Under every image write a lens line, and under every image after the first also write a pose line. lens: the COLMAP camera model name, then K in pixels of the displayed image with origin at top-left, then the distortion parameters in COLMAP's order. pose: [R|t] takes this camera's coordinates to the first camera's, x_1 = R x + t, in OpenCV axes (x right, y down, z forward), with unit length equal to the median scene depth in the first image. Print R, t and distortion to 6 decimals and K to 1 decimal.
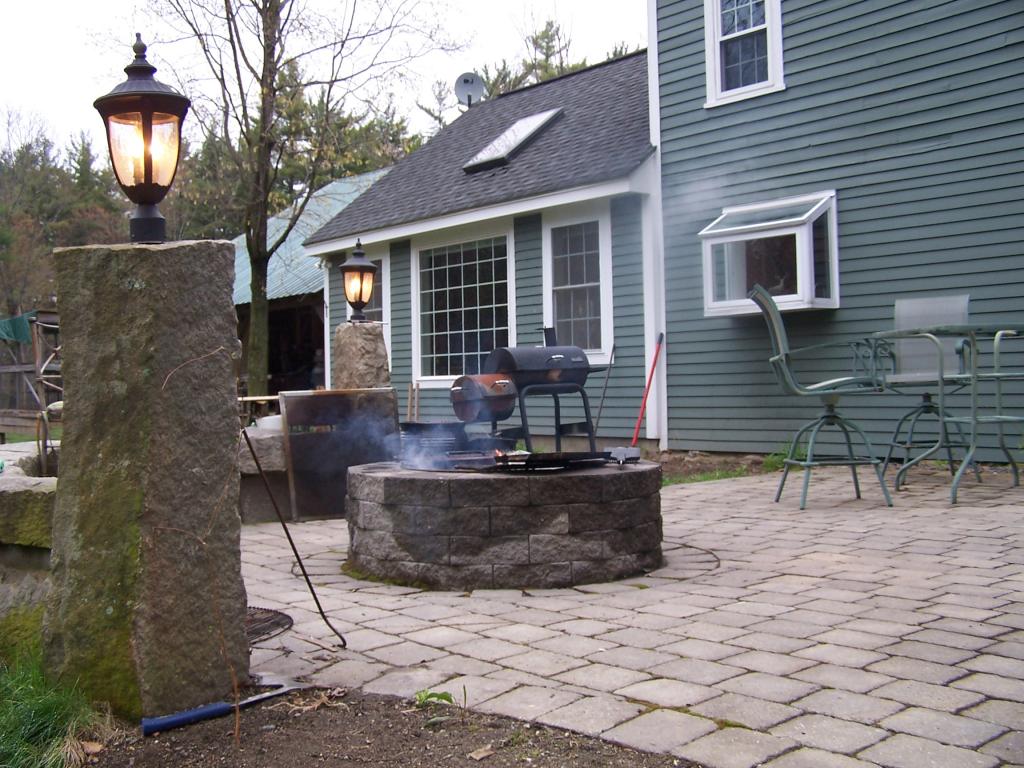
lens RADIAL K [[1146.8, 0, 511.6], [0, 1146.8, 383.1], [0, 0, 1]] dist [-0.096251, 0.000000]
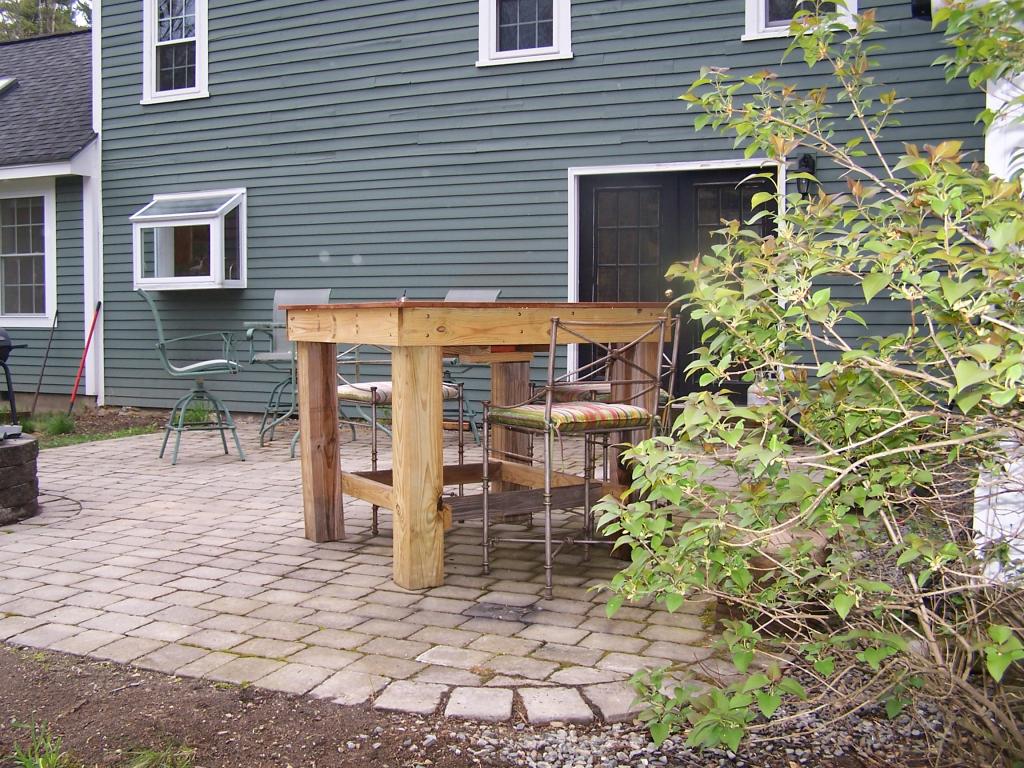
lens RADIAL K [[1146.8, 0, 506.6], [0, 1146.8, 359.9], [0, 0, 1]] dist [-0.096251, 0.000000]
pose [[0.911734, 0.001580, 0.410777, 0.041802], [-0.017961, 0.999190, 0.036020, -0.036095], [-0.410387, -0.040219, 0.911024, -0.191742]]
